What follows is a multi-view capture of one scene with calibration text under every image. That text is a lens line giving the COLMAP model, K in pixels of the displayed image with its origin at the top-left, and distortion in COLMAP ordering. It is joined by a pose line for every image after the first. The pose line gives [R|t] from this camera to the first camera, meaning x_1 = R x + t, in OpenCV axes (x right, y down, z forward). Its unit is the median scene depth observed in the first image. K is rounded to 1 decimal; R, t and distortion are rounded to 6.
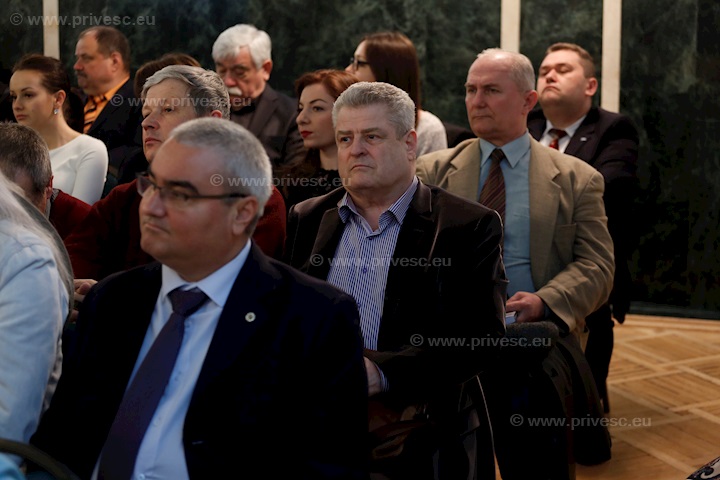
lens RADIAL K [[1505.2, 0, 359.7], [0, 1505.2, 239.6], [0, 0, 1]] dist [-0.246018, 0.000000]
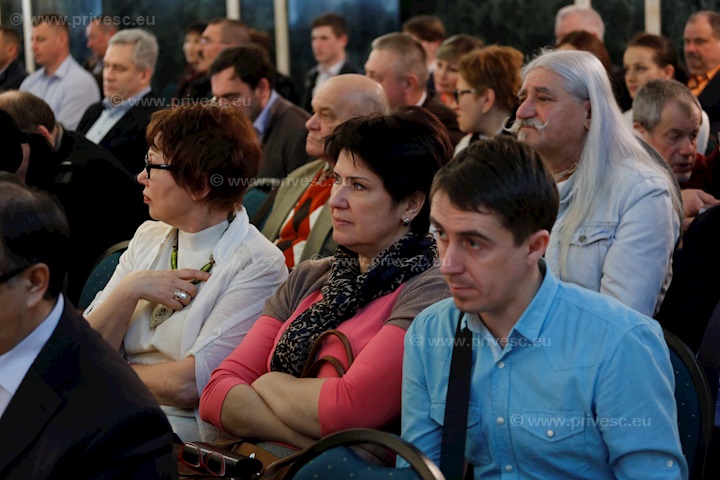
lens RADIAL K [[1505.2, 0, 360.2], [0, 1505.2, 240.0], [0, 0, 1]] dist [-0.246018, 0.000000]
pose [[0.925125, 0.034703, -0.378072, 0.022024], [-0.035644, 0.999354, 0.004512, 0.057175], [0.377985, 0.009302, 0.925765, -0.218838]]
